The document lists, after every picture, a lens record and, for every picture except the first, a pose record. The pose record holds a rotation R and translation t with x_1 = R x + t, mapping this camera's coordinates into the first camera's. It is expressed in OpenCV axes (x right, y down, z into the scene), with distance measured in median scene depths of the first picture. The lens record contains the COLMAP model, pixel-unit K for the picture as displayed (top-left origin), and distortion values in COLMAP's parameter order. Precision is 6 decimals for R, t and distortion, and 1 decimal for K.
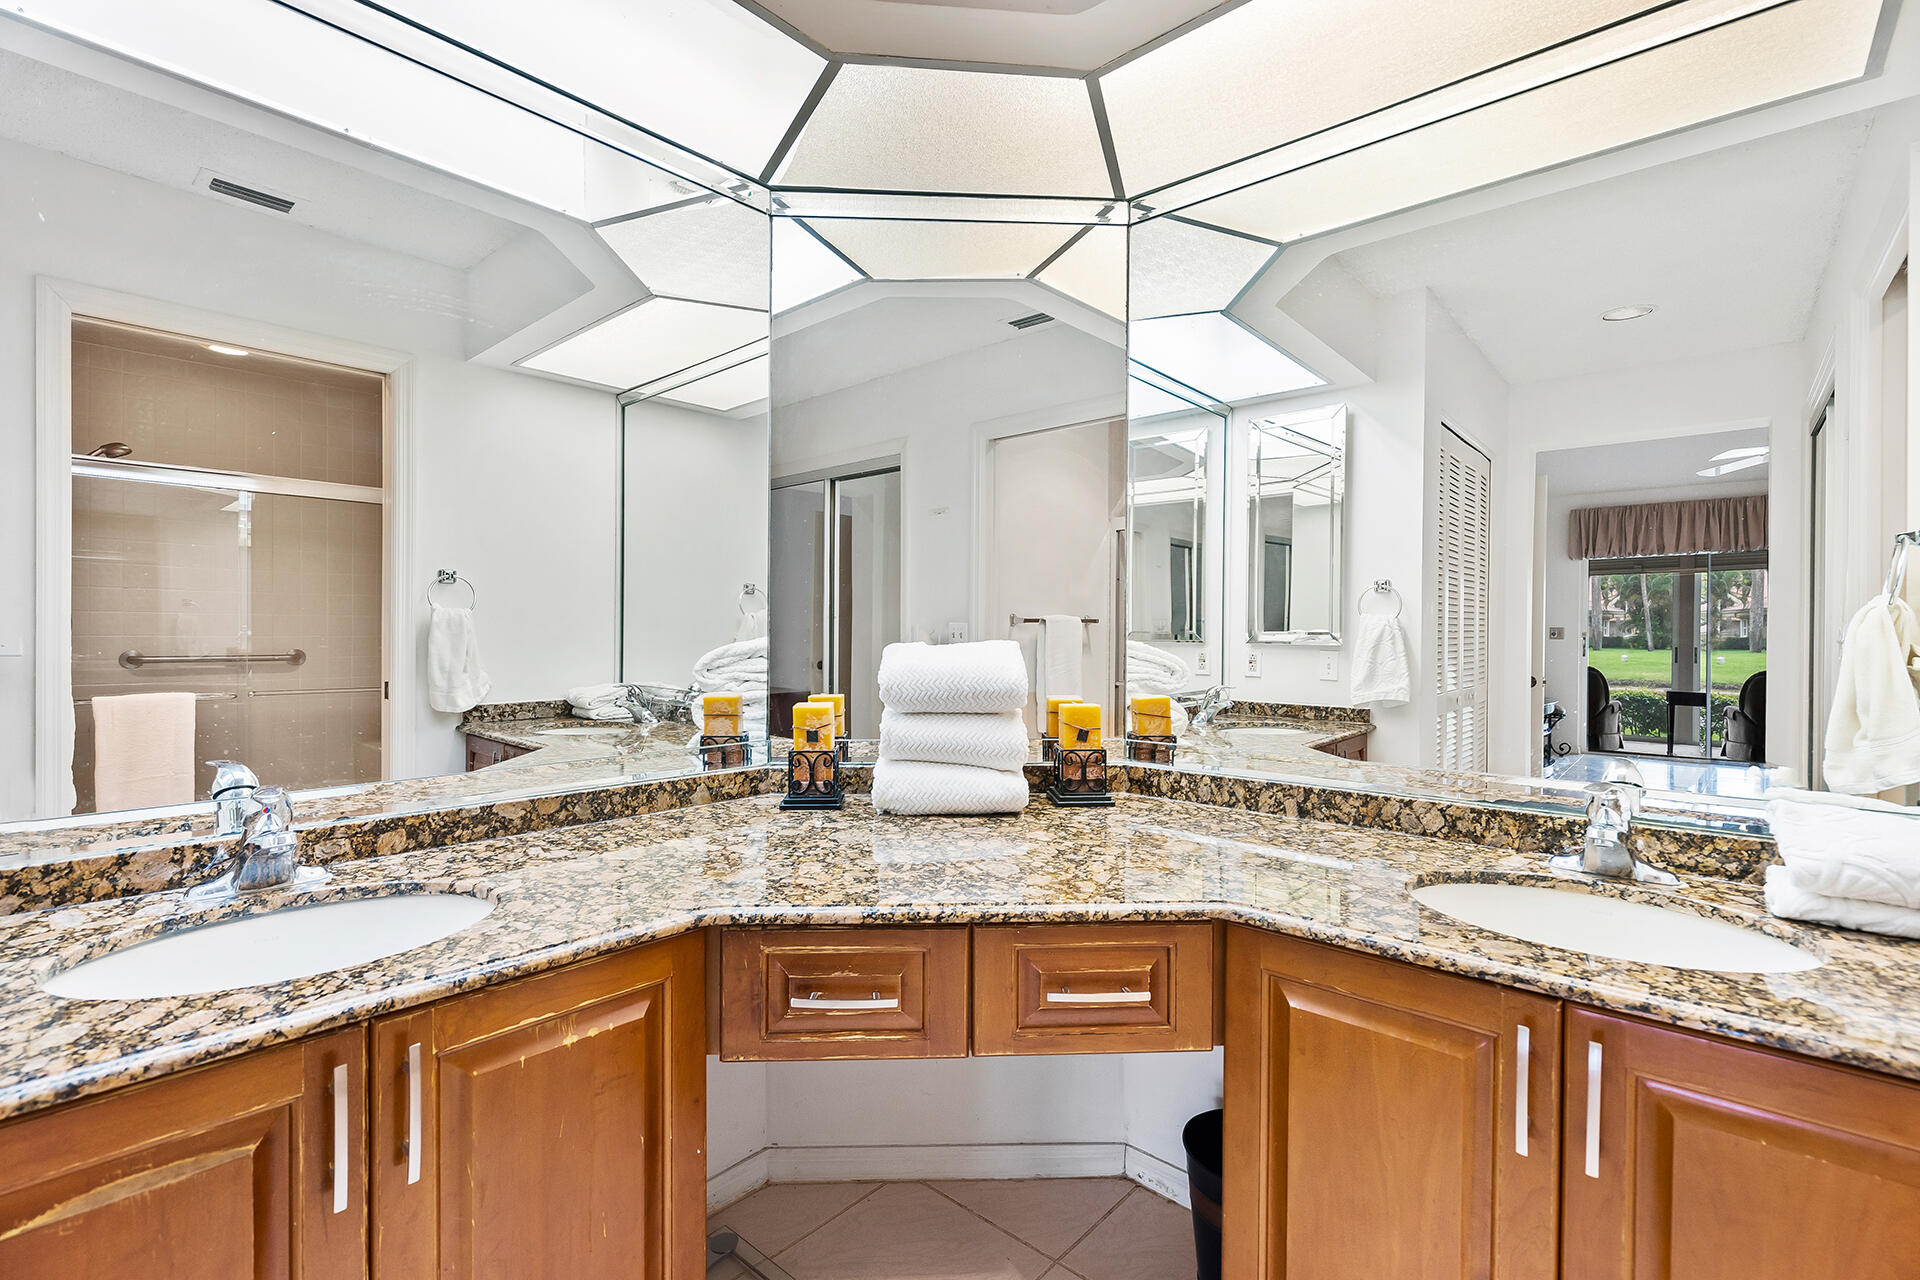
lens RADIAL K [[879.7, 0, 959.8], [0, 879.7, 634.7], [0, 0, 1]] dist [-0.002791, 0.000084]
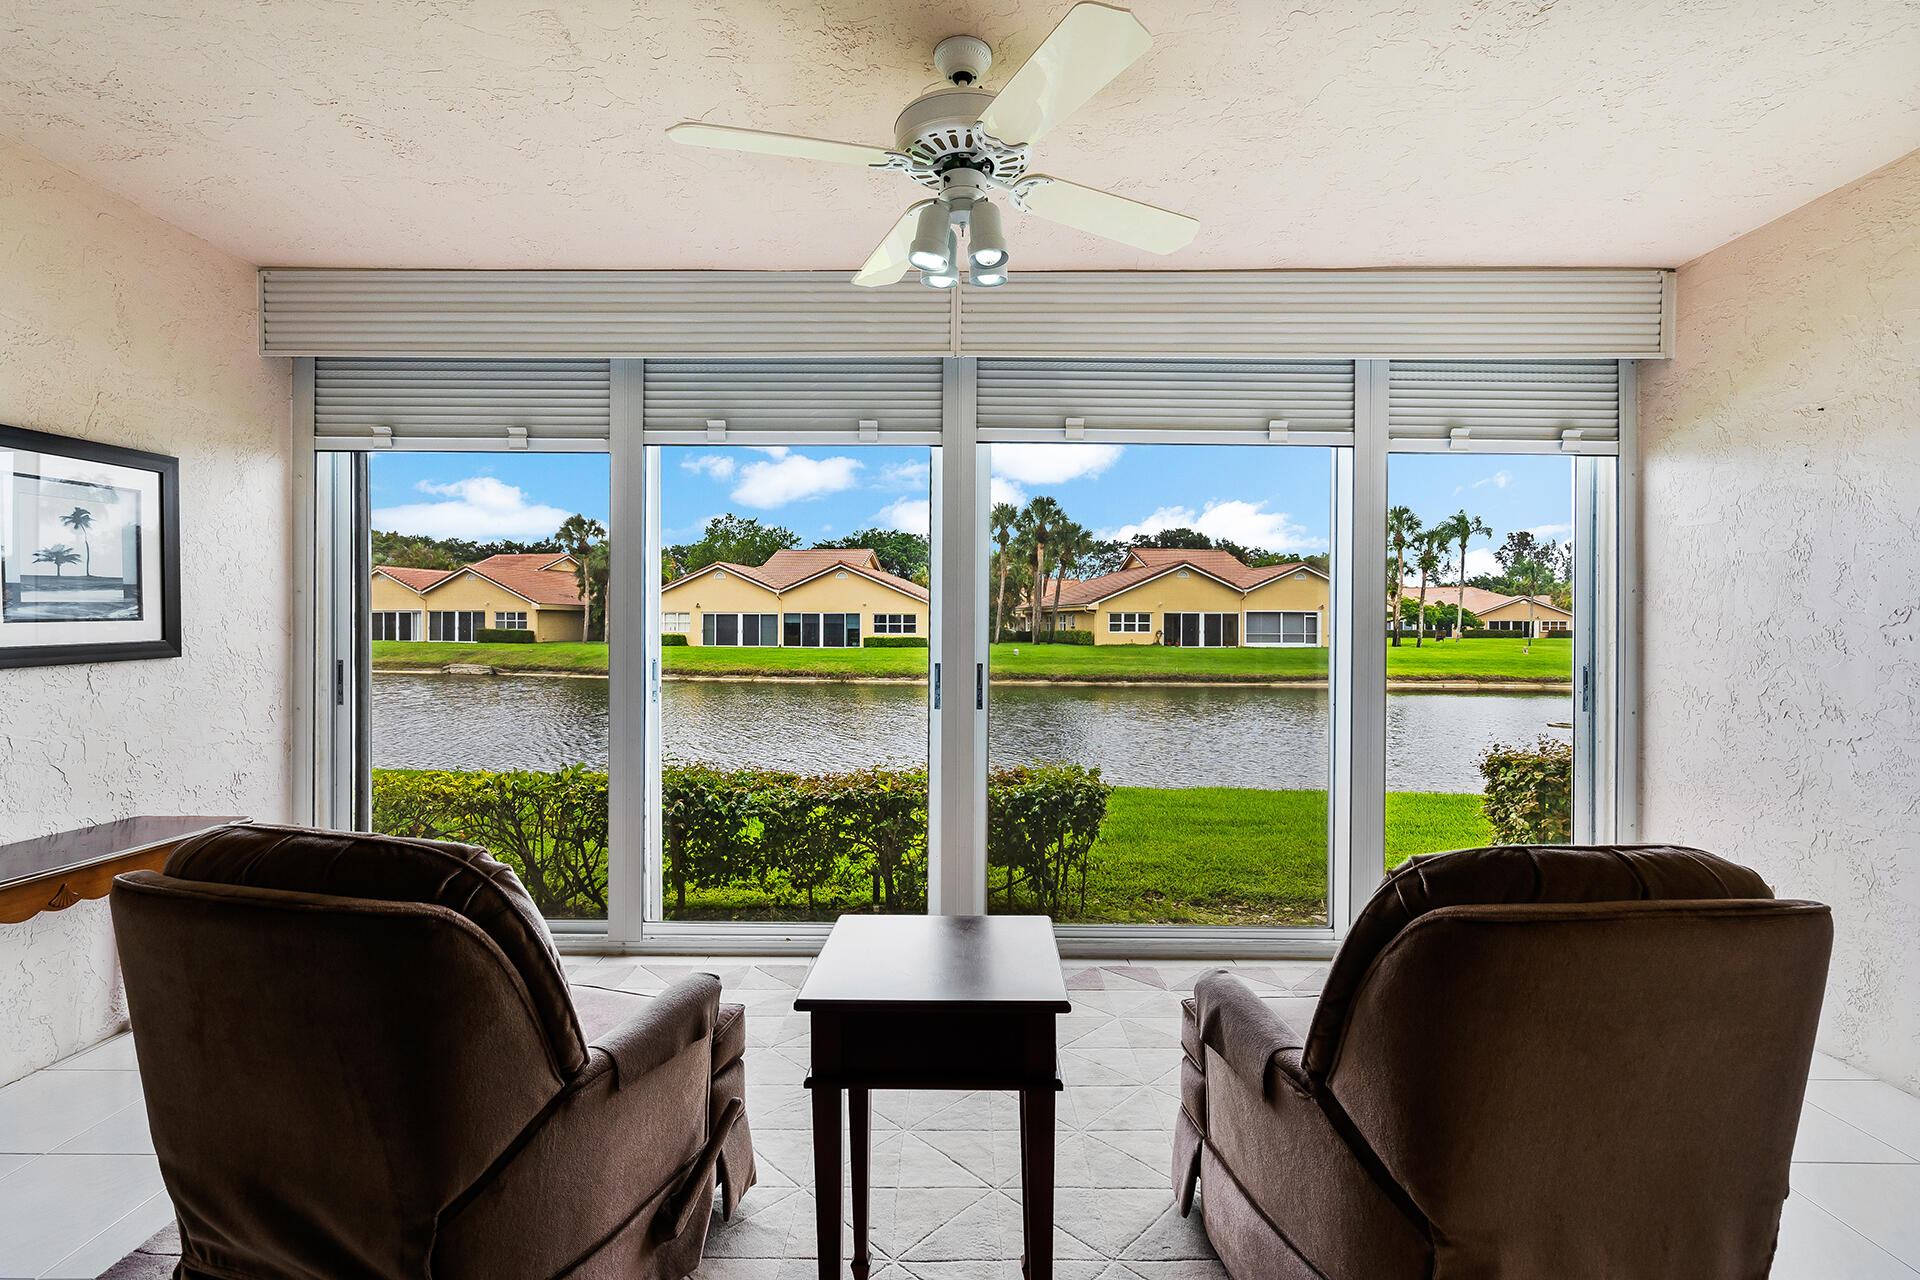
lens RADIAL K [[879.7, 0, 972.9], [0, 879.7, 632.5], [0, 0, 1]] dist [-0.002791, 0.000084]
pose [[0.779098, -0.005152, 0.626881, 0.267448], [0.004594, 0.999986, 0.002509, -0.001066], [-0.626886, 0.000925, 0.779111, 0.333358]]
